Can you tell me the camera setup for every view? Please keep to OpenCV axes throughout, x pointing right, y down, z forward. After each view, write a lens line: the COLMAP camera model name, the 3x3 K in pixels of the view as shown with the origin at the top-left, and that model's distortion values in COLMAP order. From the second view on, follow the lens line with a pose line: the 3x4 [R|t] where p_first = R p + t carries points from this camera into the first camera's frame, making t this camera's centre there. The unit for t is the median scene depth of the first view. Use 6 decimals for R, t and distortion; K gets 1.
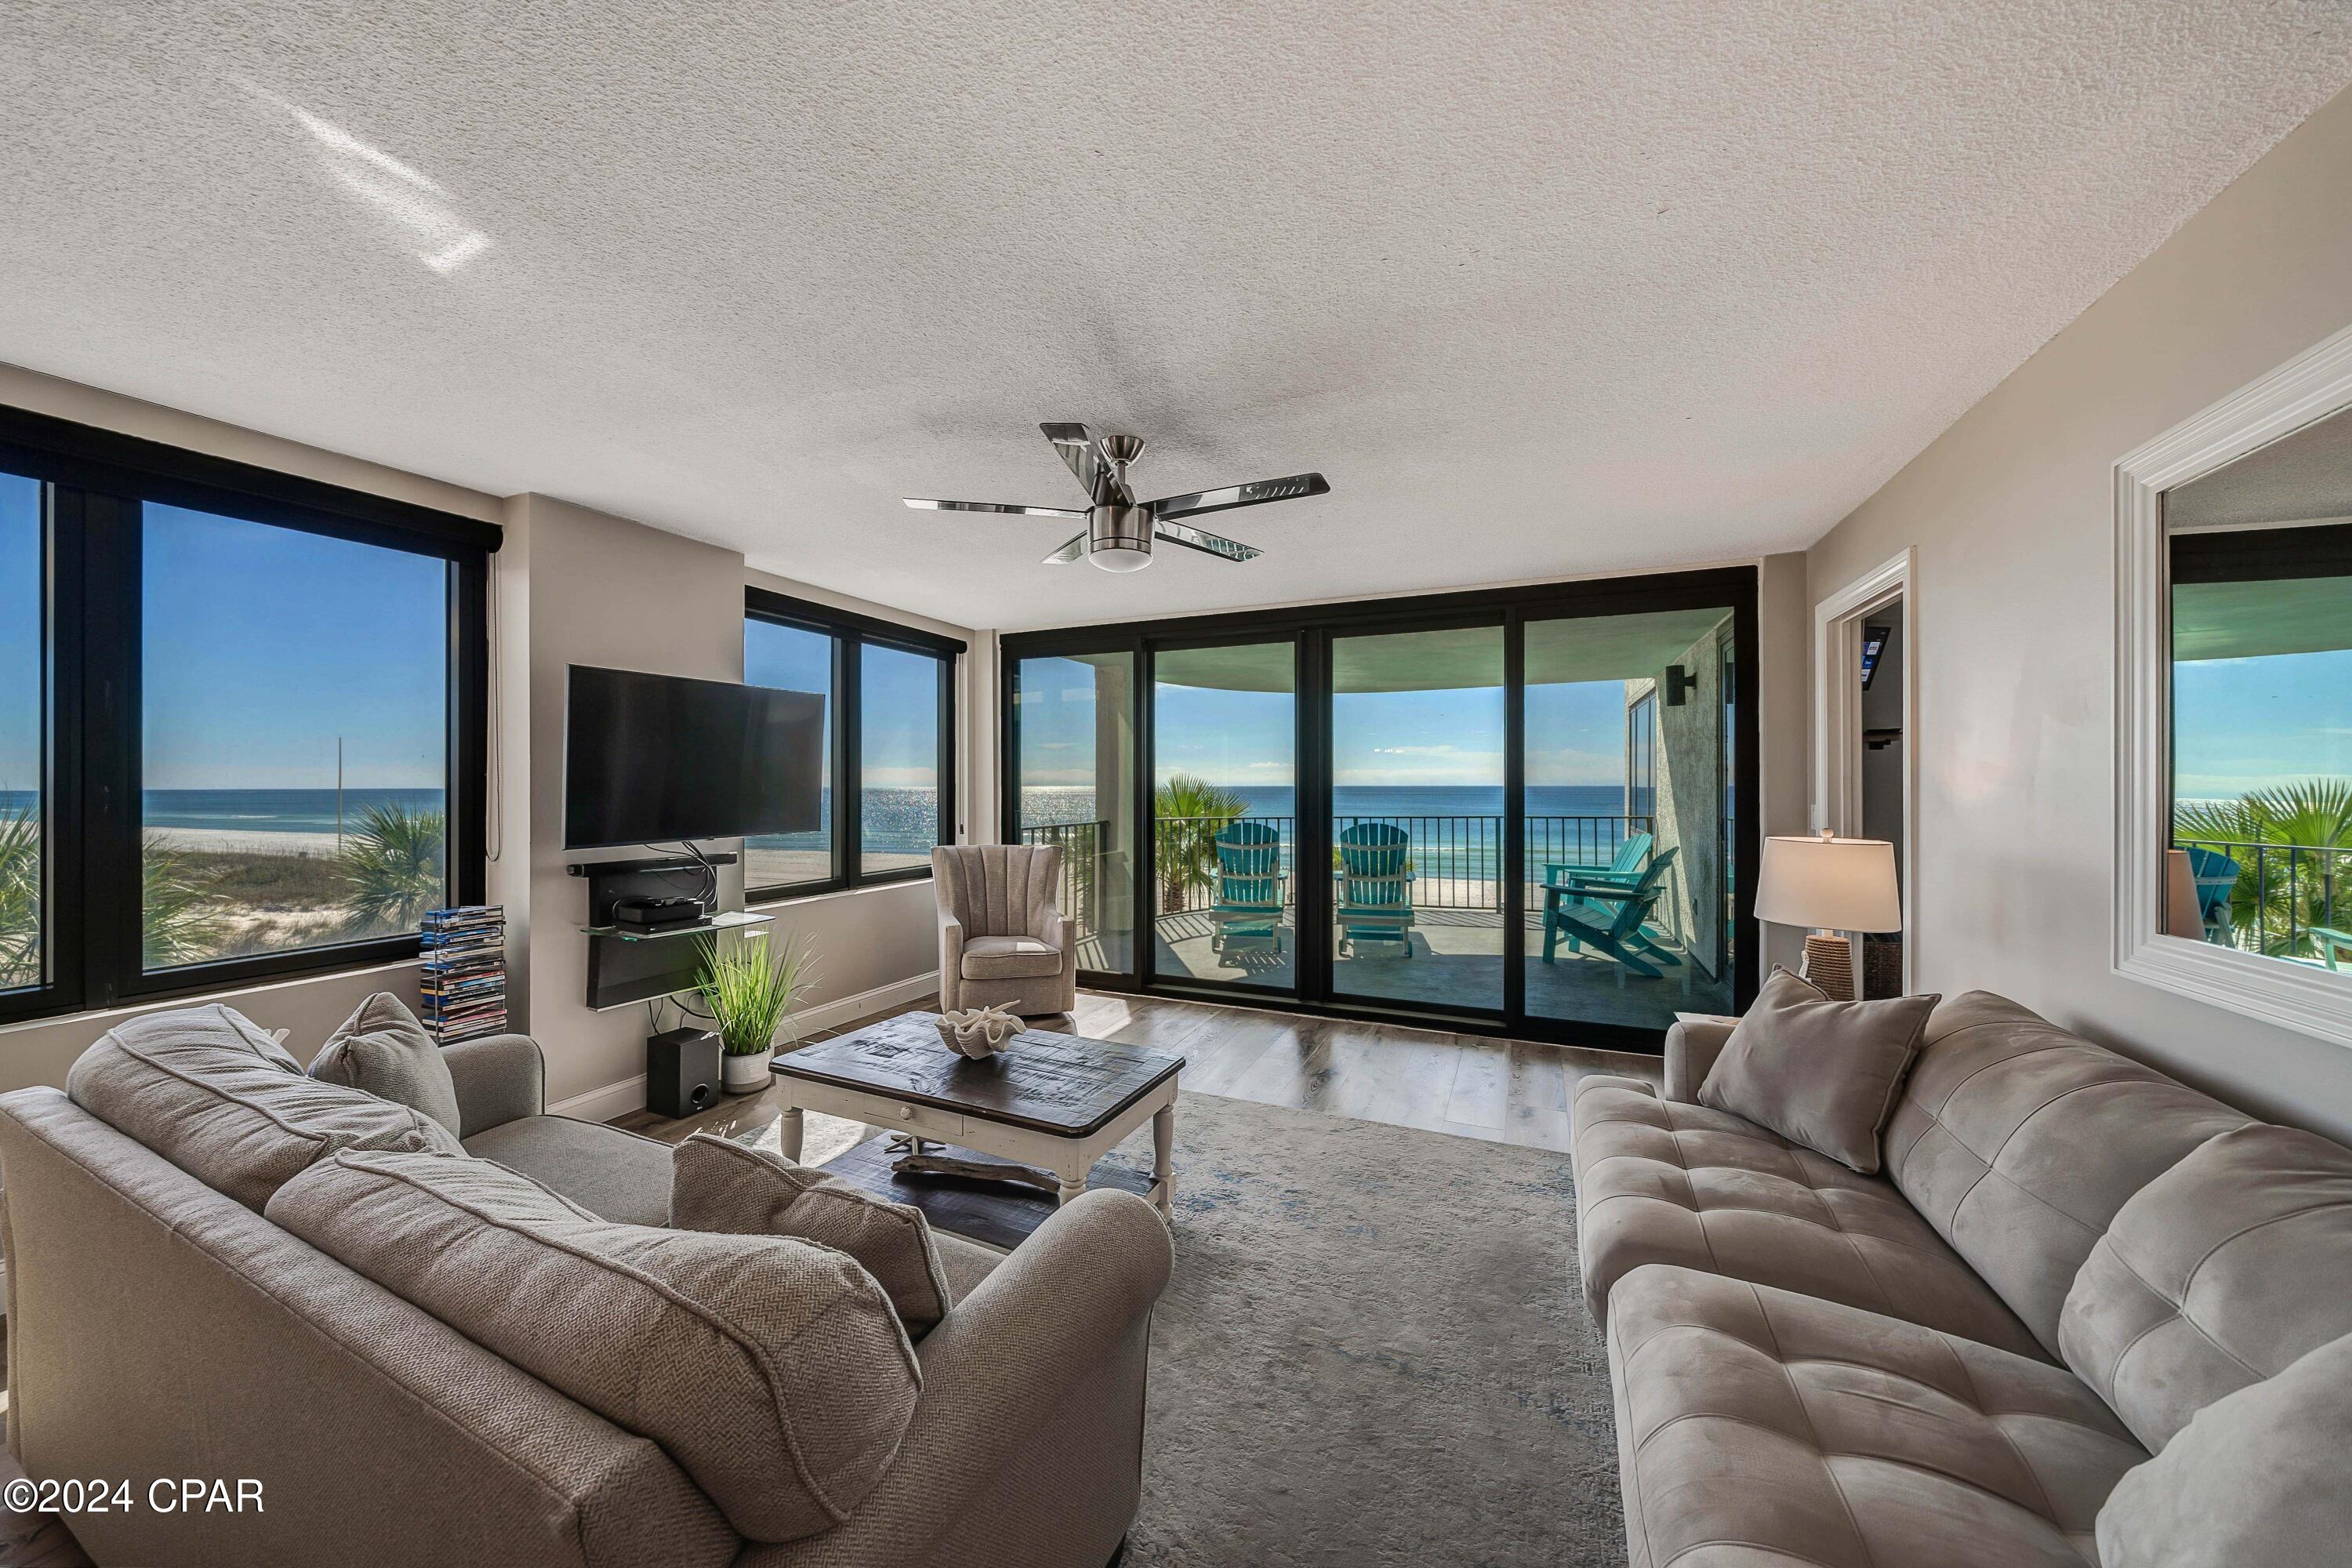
lens RADIAL K [[819.6, 0, 1168.7], [0, 819.6, 783.1], [0, 0, 1]] dist [-0.001183, -0.000091]
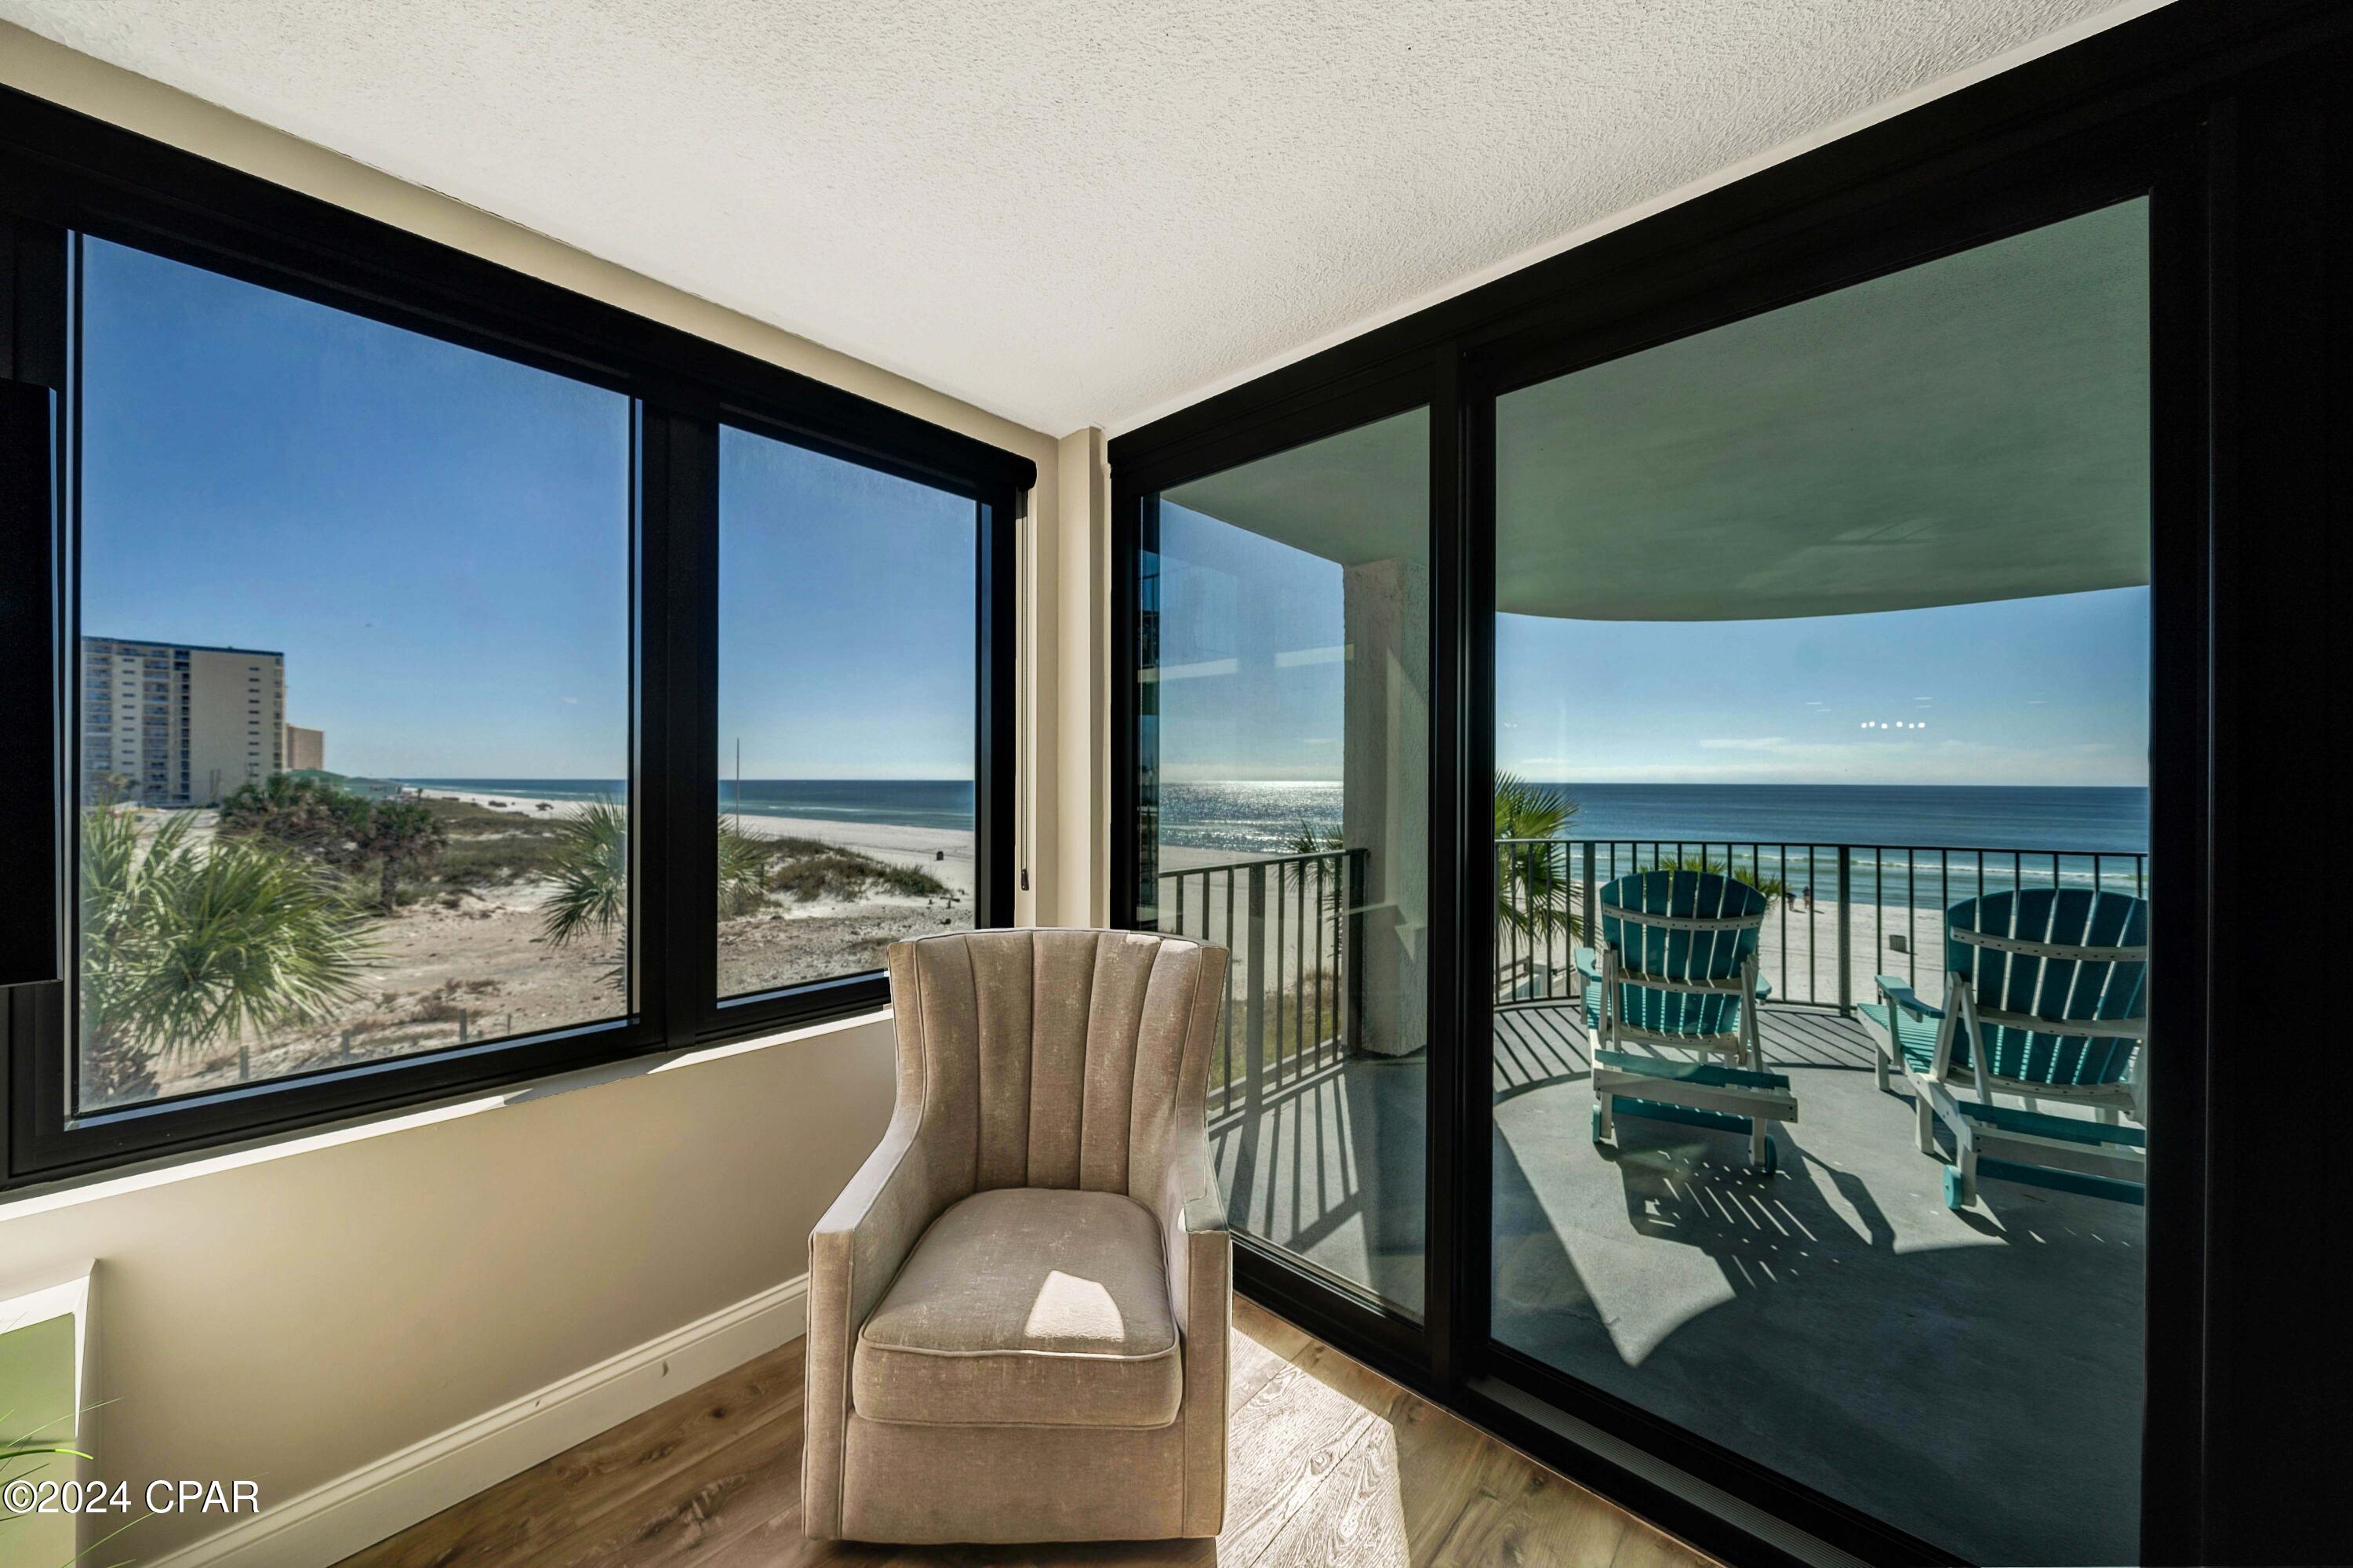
lens RADIAL K [[807.0, 0, 1164.5], [0, 807.0, 781.4], [0, 0, 1]] dist [-0.000240, -0.000044]
pose [[0.945854, 0.006105, -0.324536, -0.041241], [-0.004520, 0.999974, 0.005637, -0.000851], [0.324562, -0.003865, 0.945857, 0.704194]]
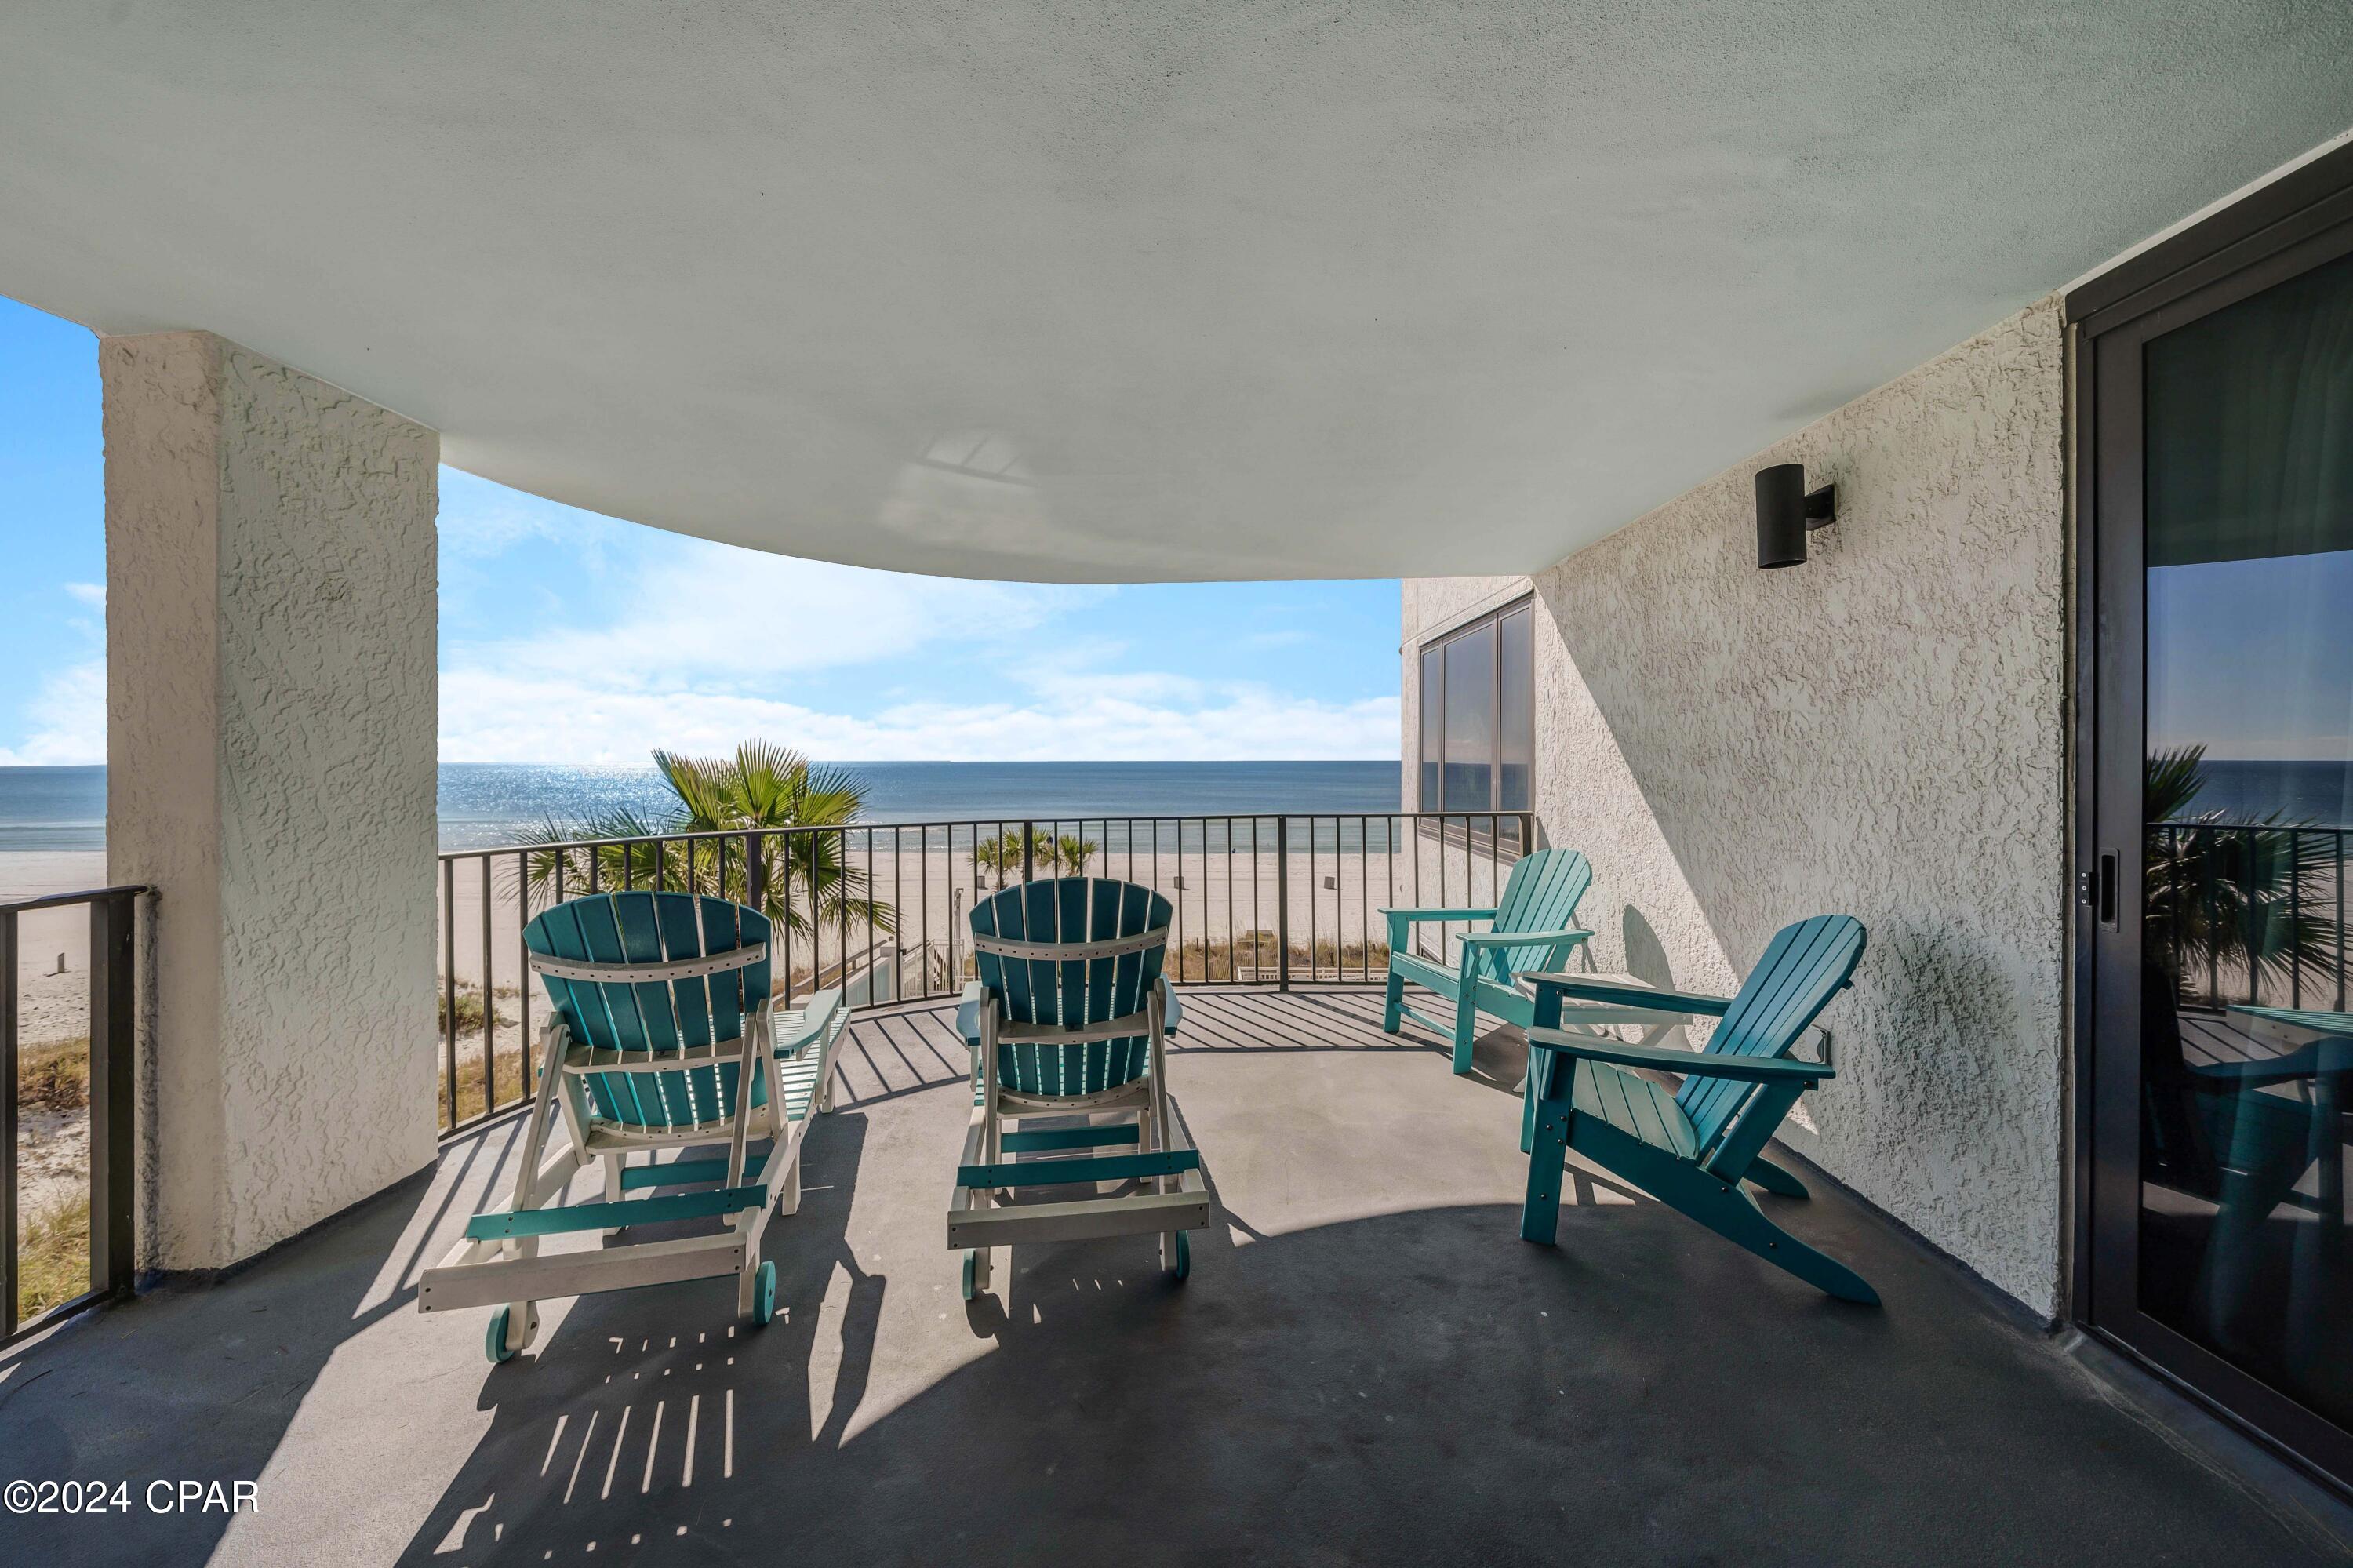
lens RADIAL K [[817.9, 0, 1157.8], [0, 817.9, 766.5], [0, 0, 1]] dist [-0.002210, -0.000168]
pose [[0.931804, -0.003434, 0.362945, 0.229380], [-0.000341, 0.999947, 0.010336, 0.003667], [-0.362961, -0.009755, 0.931753, 0.959729]]
